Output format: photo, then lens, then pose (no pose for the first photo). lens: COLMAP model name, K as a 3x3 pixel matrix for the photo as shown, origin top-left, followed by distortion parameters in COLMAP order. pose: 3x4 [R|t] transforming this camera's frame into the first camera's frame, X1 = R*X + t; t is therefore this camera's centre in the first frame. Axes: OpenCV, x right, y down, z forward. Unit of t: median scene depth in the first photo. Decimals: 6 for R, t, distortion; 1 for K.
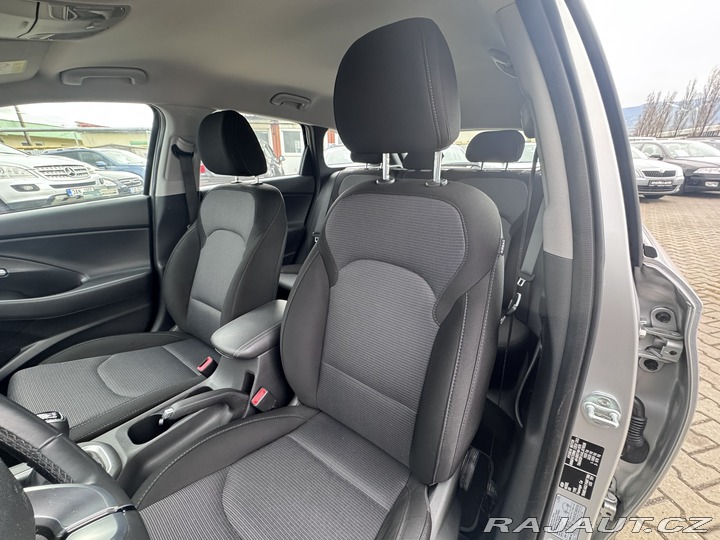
lens RADIAL K [[286.4, 0, 357.5], [0, 286.4, 268.9], [0, 0, 1]] dist [-0.002804, -0.000266]
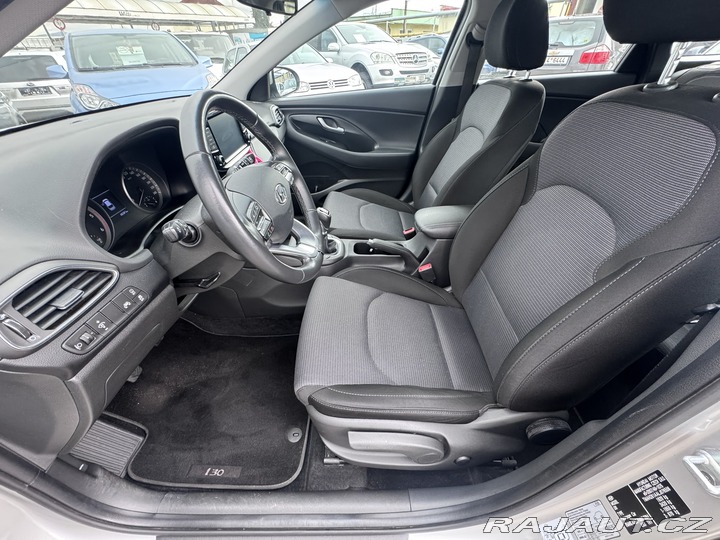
lens RADIAL K [[286.4, 0, 357.5], [0, 286.4, 268.9], [0, 0, 1]] dist [-0.002804, -0.000266]
pose [[0.585673, 0.490474, -0.645308, 0.222869], [-0.277046, 0.869323, 0.409296, 0.005345], [0.761730, -0.060933, 0.645023, -0.045127]]
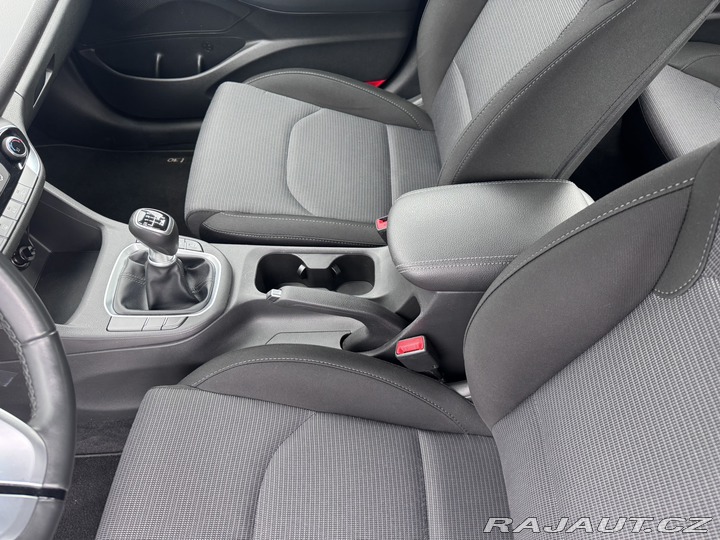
lens RADIAL K [[501.9, 0, 363.0], [0, 501.9, 269.7], [0, 0, 1]] dist [0.076913, -0.109754]
pose [[0.590218, 0.641985, -0.489385, -0.014984], [-0.246247, 0.720532, 0.648226, -0.182014], [0.768769, -0.262085, 0.583357, 0.291613]]
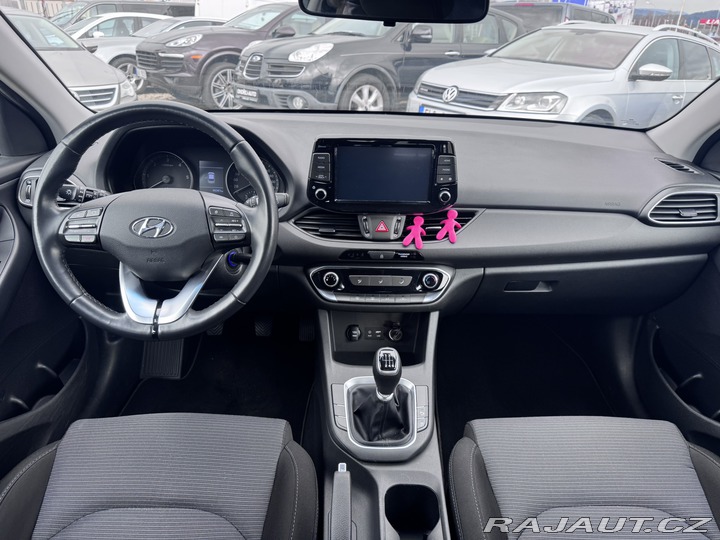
lens RADIAL K [[515.3, 0, 370.3], [0, 515.3, 282.2], [0, 0, 1]] dist [-0.000179, -0.004741]
pose [[-0.802497, 0.248903, -0.542260, -0.098432], [-0.230196, 0.709310, 0.666250, -0.364981], [0.550462, 0.659489, -0.511923, 0.799534]]
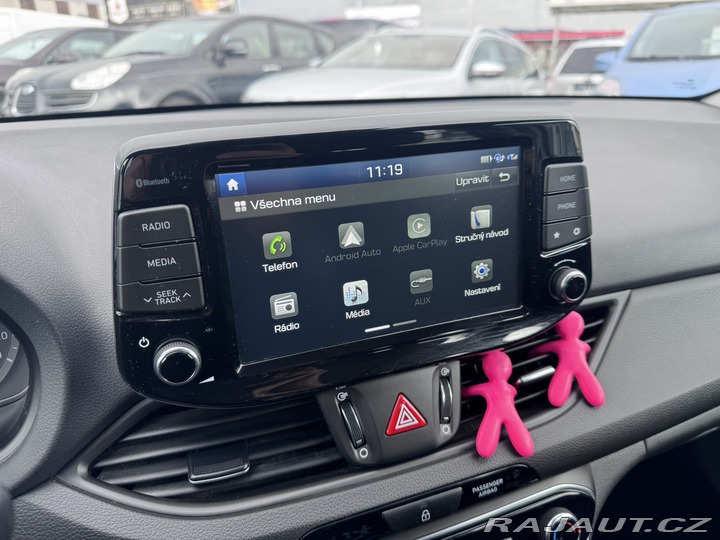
lens RADIAL K [[509.4, 0, 362.7], [0, 509.4, 268.8], [0, 0, 1]] dist [0.033717, -0.042665]
pose [[-0.556592, 0.330563, -0.762190, -0.450495], [-0.266650, 0.797812, 0.540735, -0.025136], [0.786831, 0.504207, -0.355911, 0.301116]]
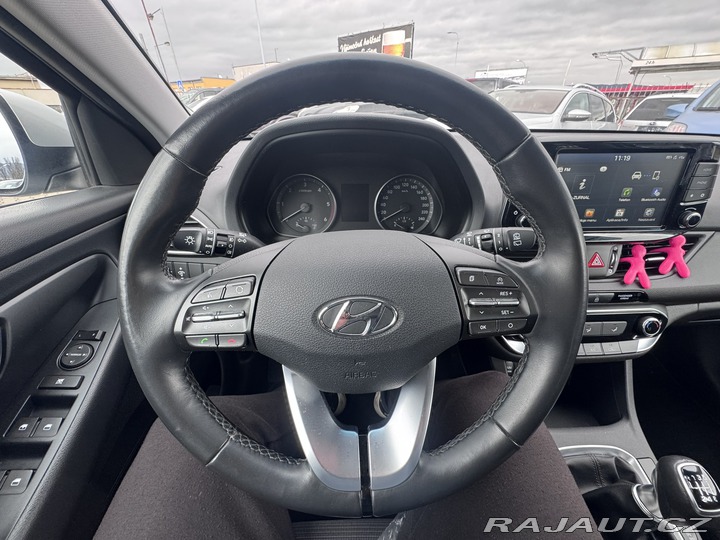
lens RADIAL K [[286.4, 0, 357.5], [0, 286.4, 268.9], [0, 0, 1]] dist [-0.002804, -0.000266]
pose [[-0.804330, 0.305158, -0.509835, -0.173617], [-0.192854, 0.677516, 0.709774, -0.025427], [0.562015, 0.669216, -0.486095, 0.273584]]
